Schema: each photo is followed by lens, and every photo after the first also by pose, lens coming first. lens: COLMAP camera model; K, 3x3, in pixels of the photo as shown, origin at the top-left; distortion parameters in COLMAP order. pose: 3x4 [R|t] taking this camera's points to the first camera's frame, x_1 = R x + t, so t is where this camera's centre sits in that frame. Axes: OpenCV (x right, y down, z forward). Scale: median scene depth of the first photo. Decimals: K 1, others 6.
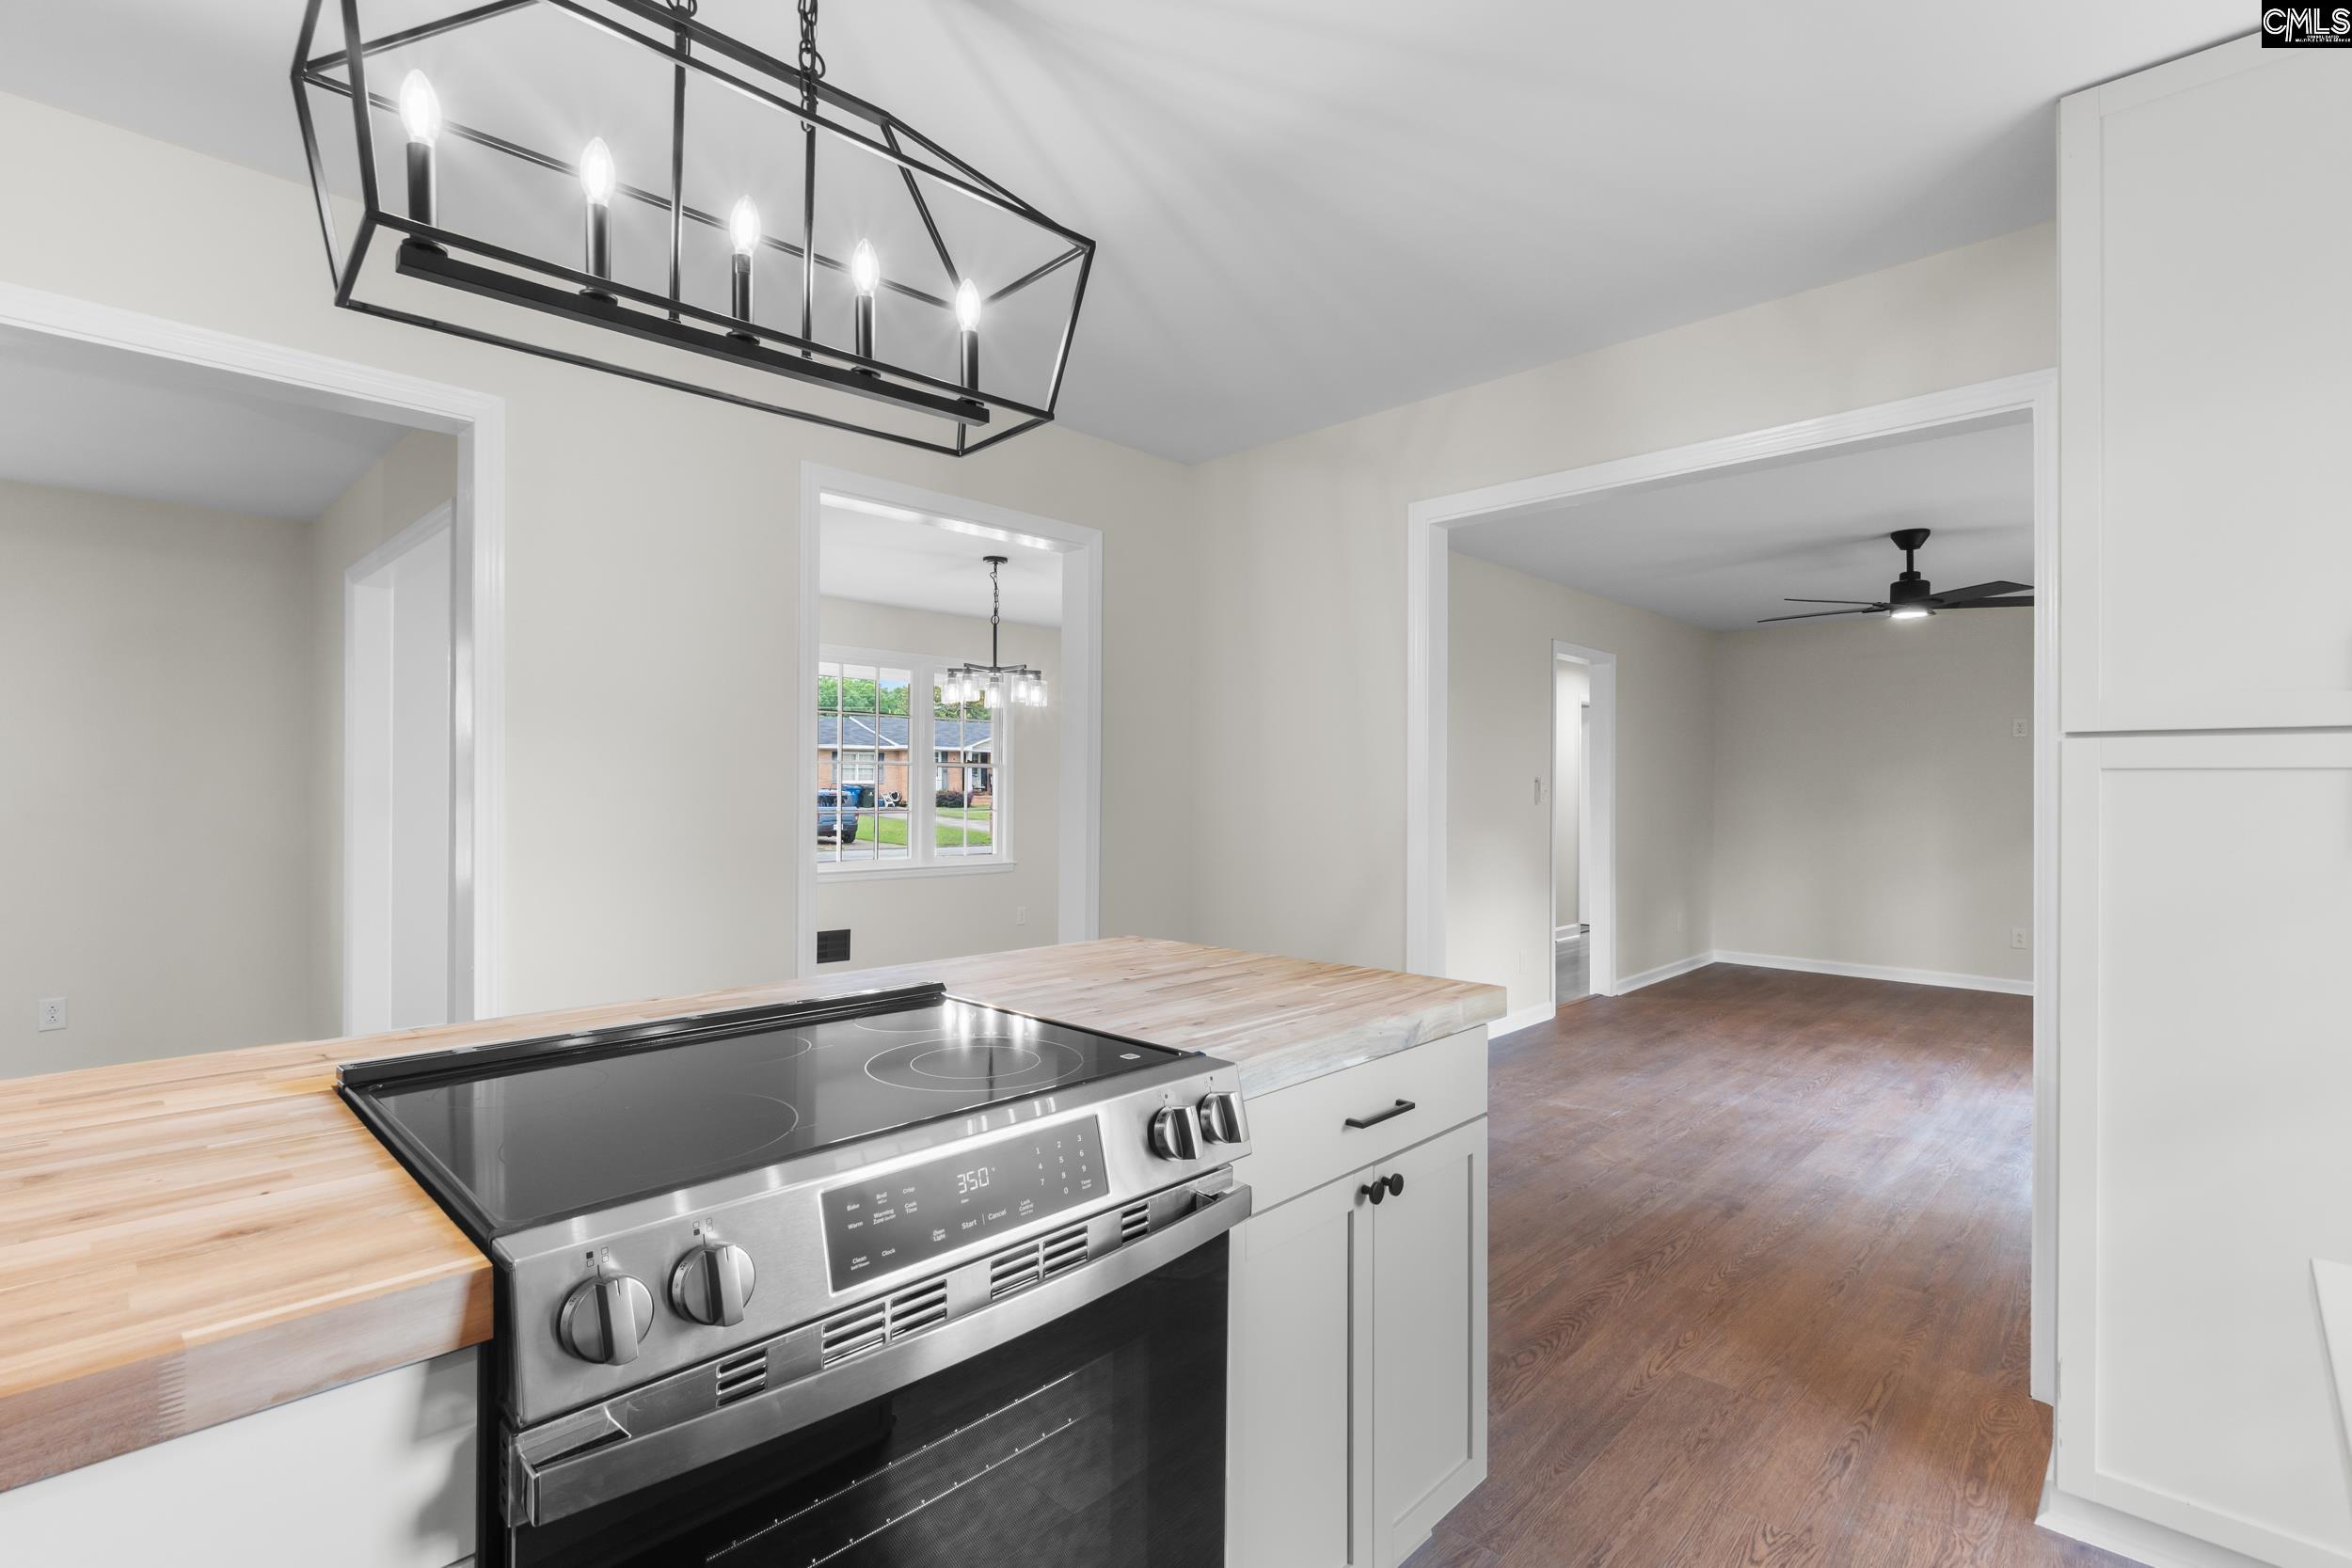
lens RADIAL K [[1081.8, 0, 1176.3], [0, 1081.8, 785.0], [0, 0, 1]] dist [-0.002553, -0.000089]
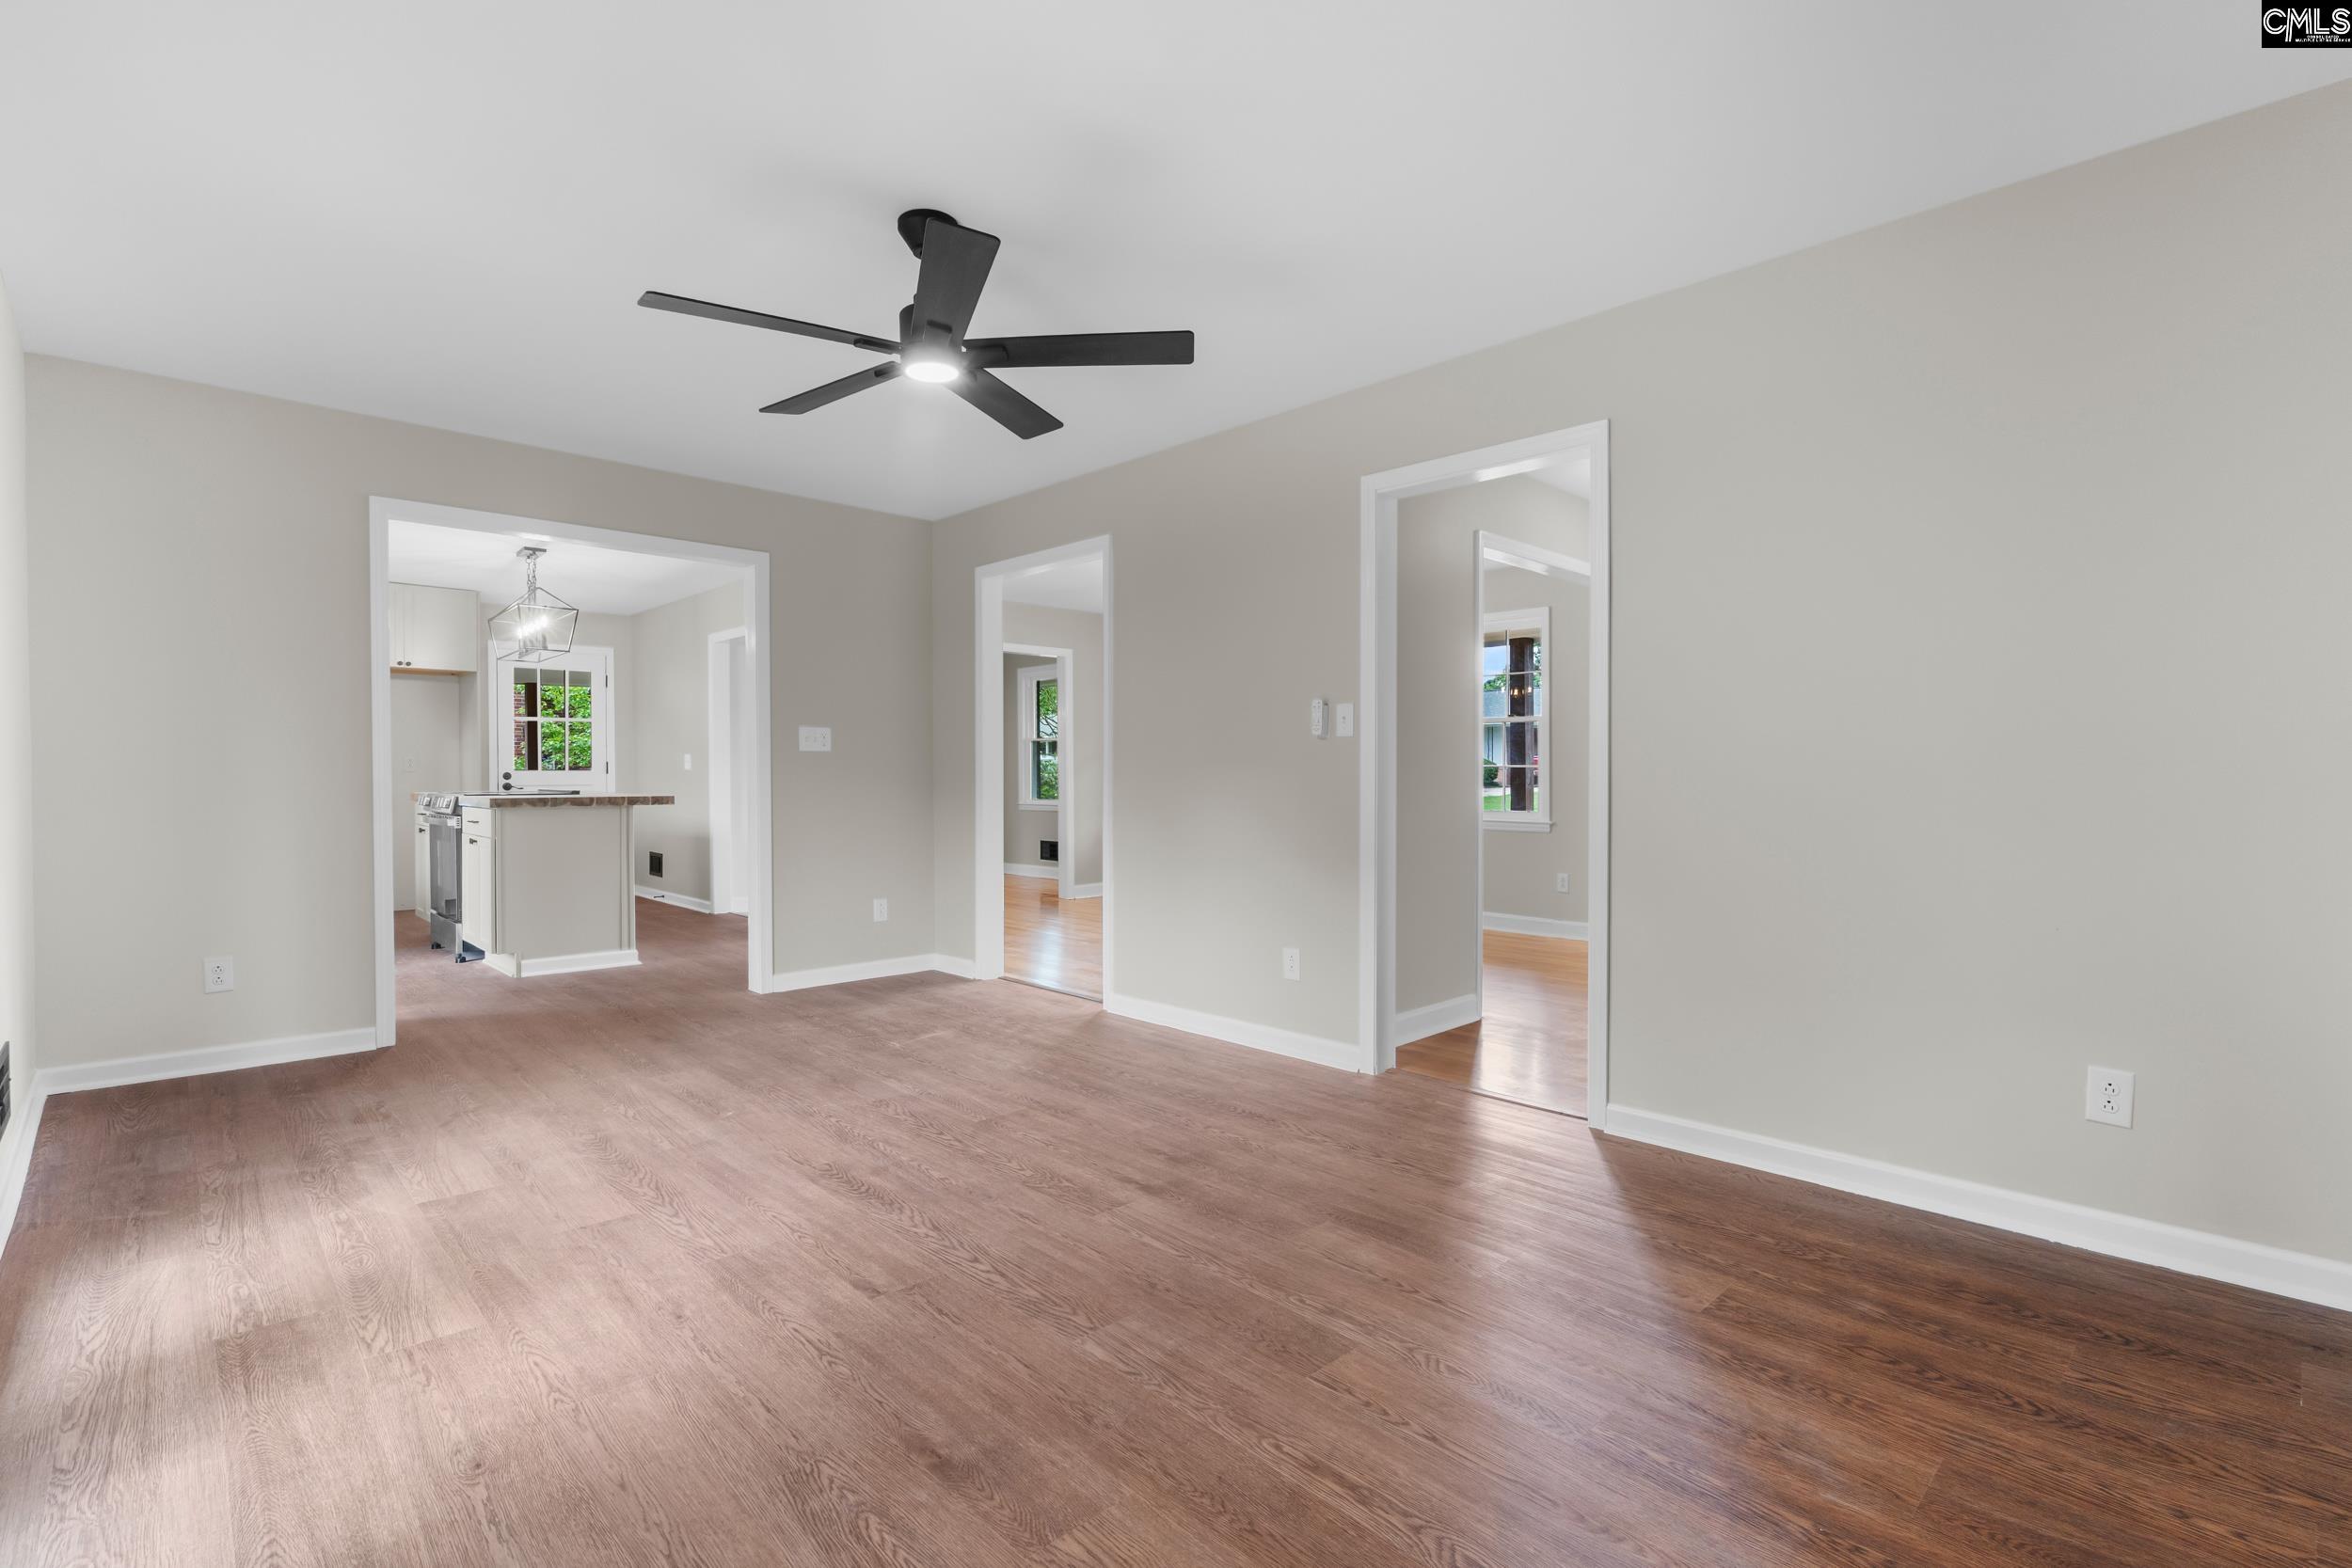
lens RADIAL K [[1081.8, 0, 1178.8], [0, 1081.8, 779.4], [0, 0, 1]] dist [-0.002553, -0.000089]
pose [[-0.032373, 0.008315, -0.999441, 1.514510], [0.006686, 0.999945, 0.008102, 0.056222], [0.999454, -0.006420, -0.032426, 1.404547]]
